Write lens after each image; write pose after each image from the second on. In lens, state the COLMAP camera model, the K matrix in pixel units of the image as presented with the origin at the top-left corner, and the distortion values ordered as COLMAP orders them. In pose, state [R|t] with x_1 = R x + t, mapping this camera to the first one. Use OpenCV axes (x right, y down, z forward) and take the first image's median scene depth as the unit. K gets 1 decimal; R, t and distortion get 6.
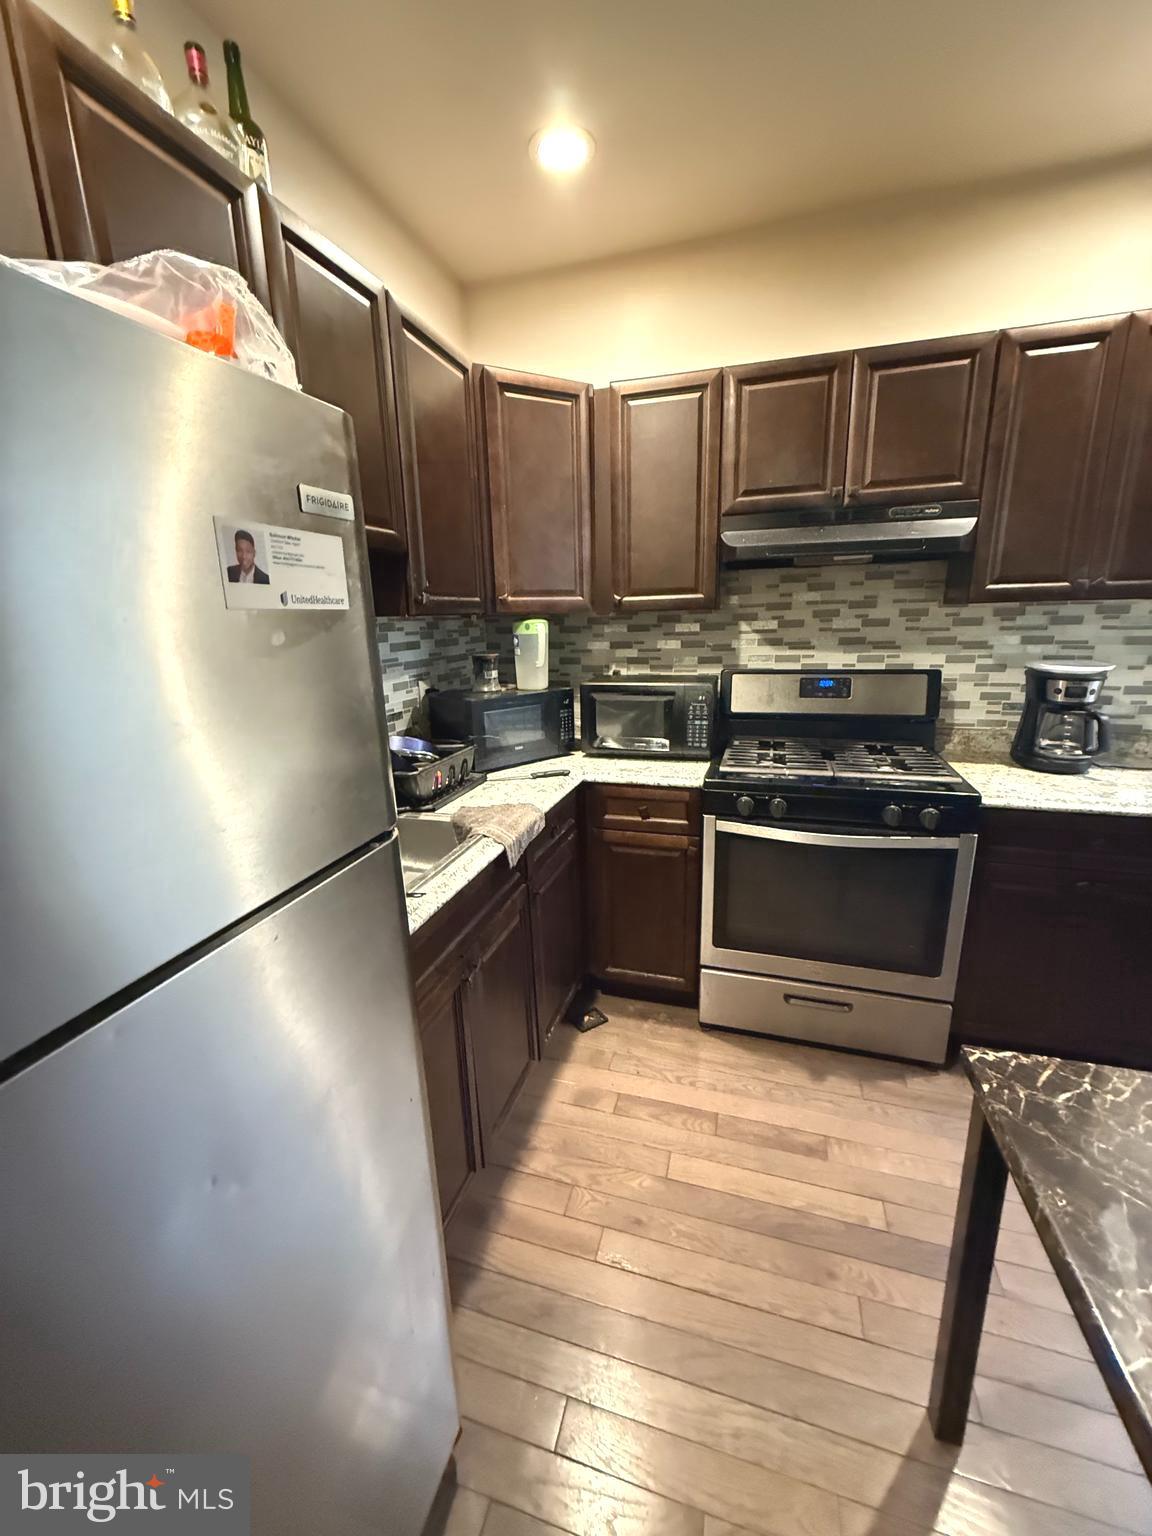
lens RADIAL K [[604.1, 0, 573.5], [0, 604.1, 762.8], [0, 0, 1]] dist [-0.000492, 0.000243]
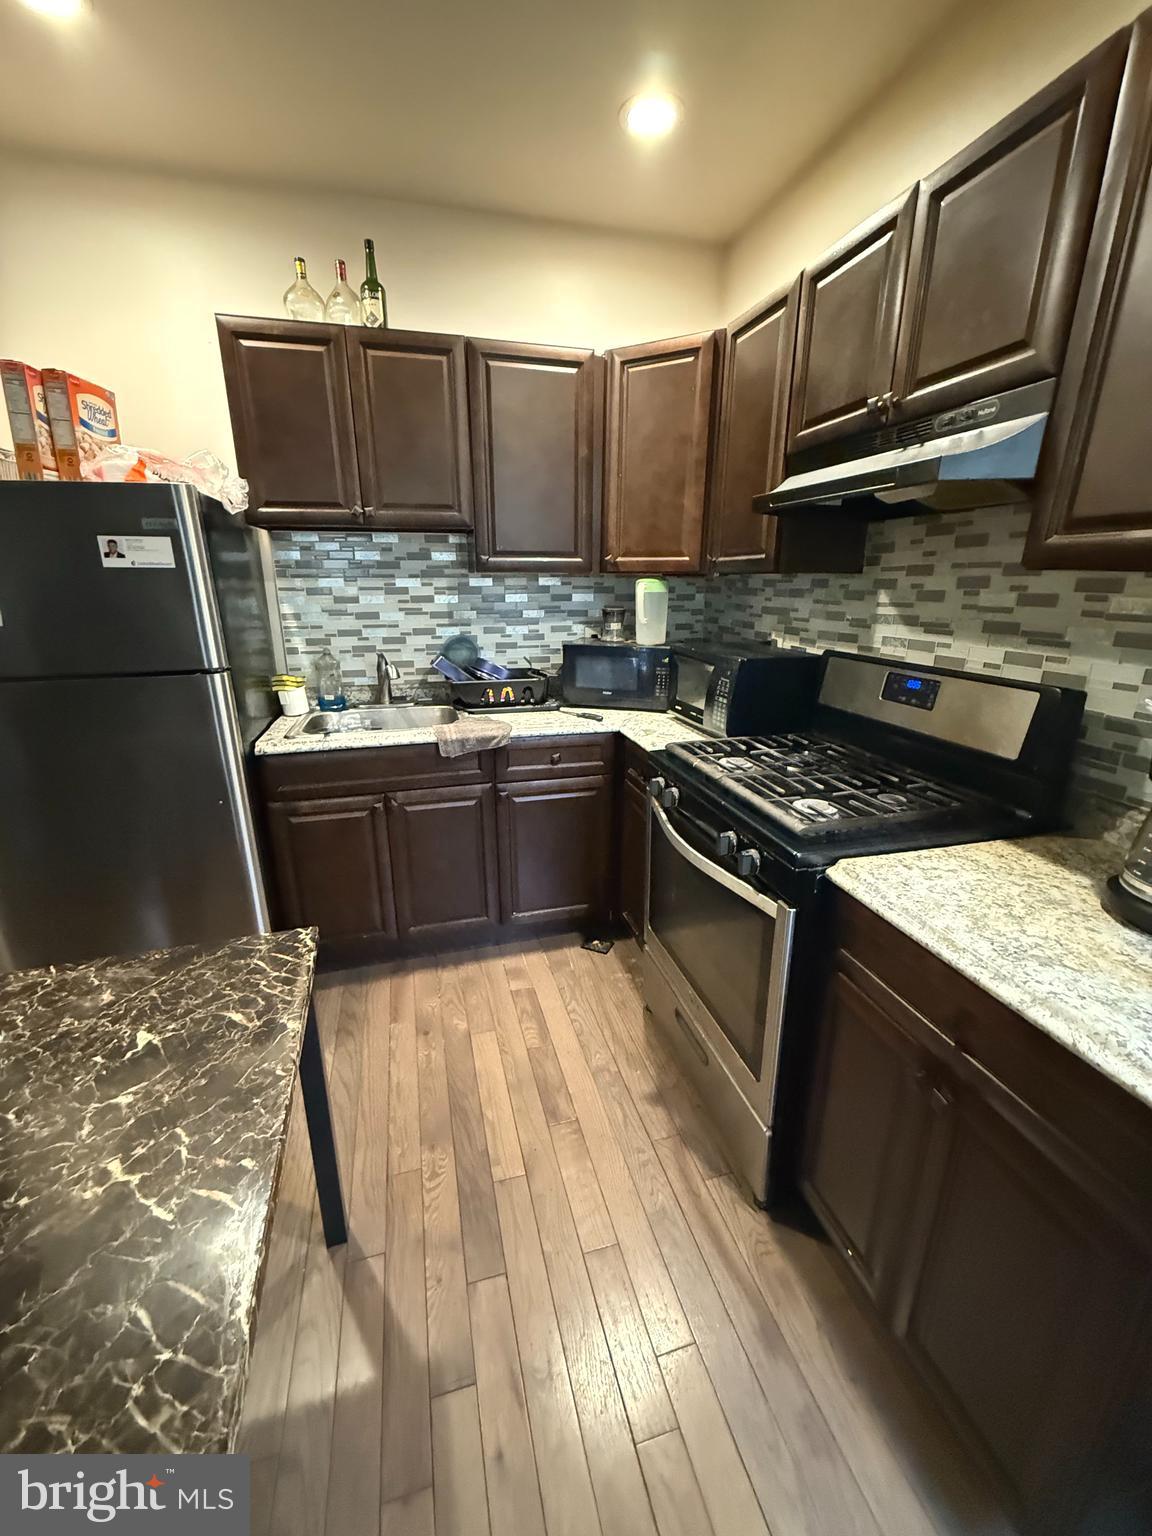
lens RADIAL K [[604.1, 0, 573.5], [0, 604.1, 762.8], [0, 0, 1]] dist [-0.000492, 0.000243]
pose [[0.541532, 0.269978, -0.796150, 0.821489], [-0.216124, 0.959910, 0.178505, -0.088592], [0.812425, 0.075401, 0.578170, 0.304169]]
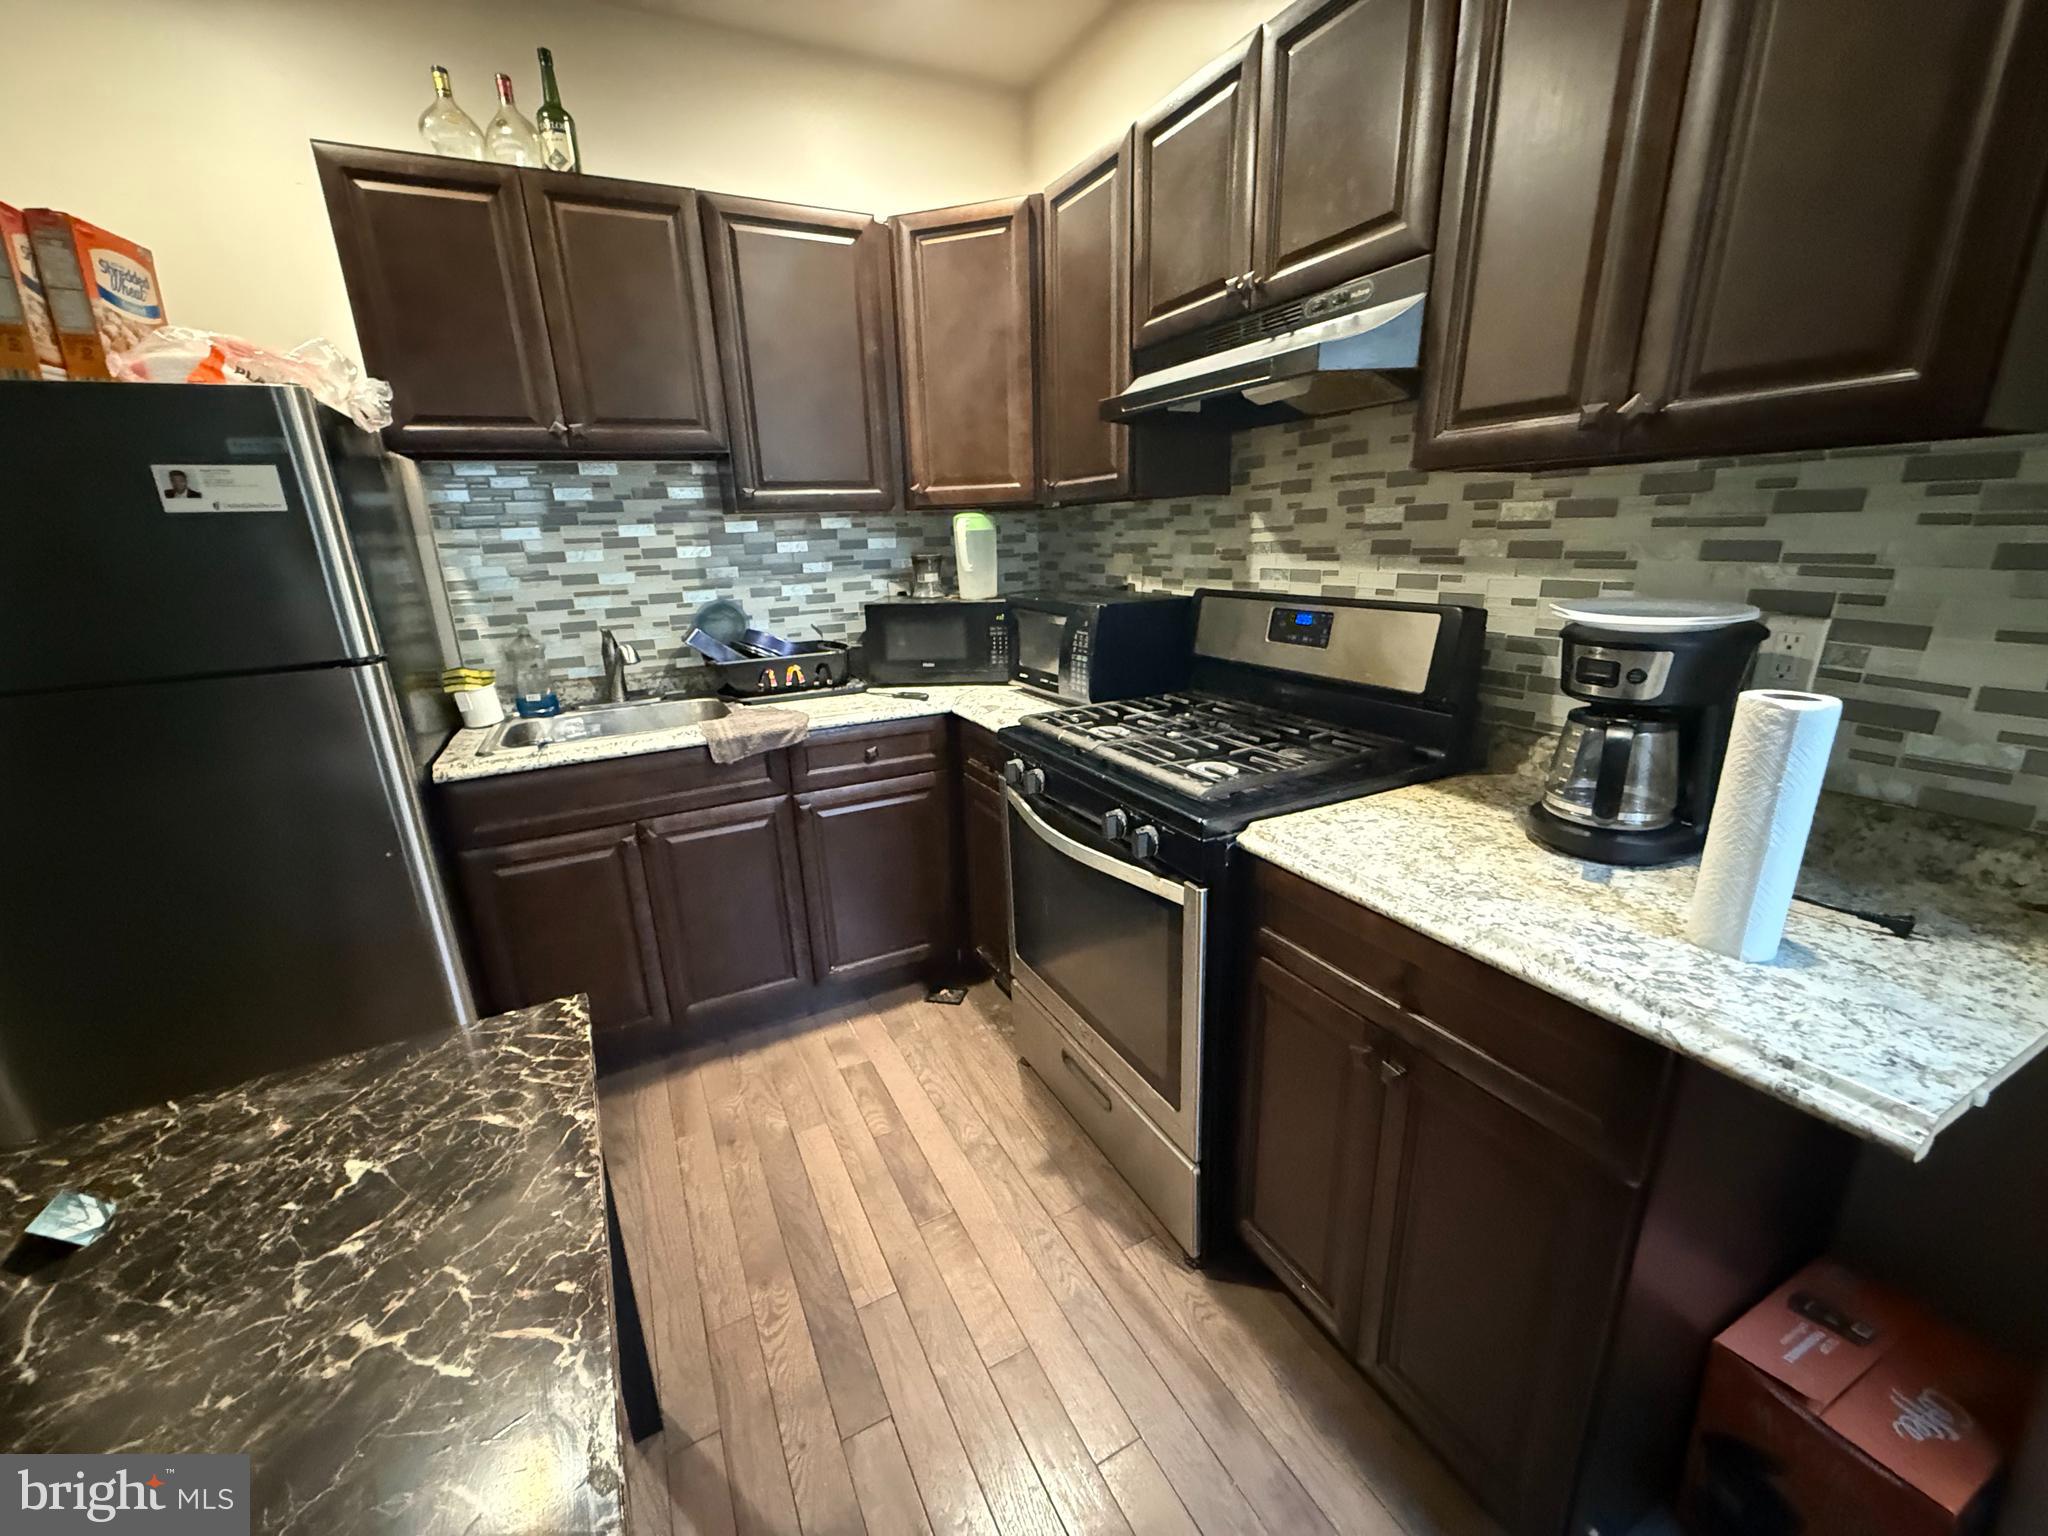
lens RADIAL K [[805.5, 0, 1016.1], [0, 805.5, 771.4], [0, 0, 1]] dist [-0.000492, 0.000243]
pose [[0.702543, 0.207155, -0.680823, 0.823920], [-0.155156, 0.978267, 0.137552, -0.054047], [0.694522, 0.008998, 0.719416, 0.257895]]
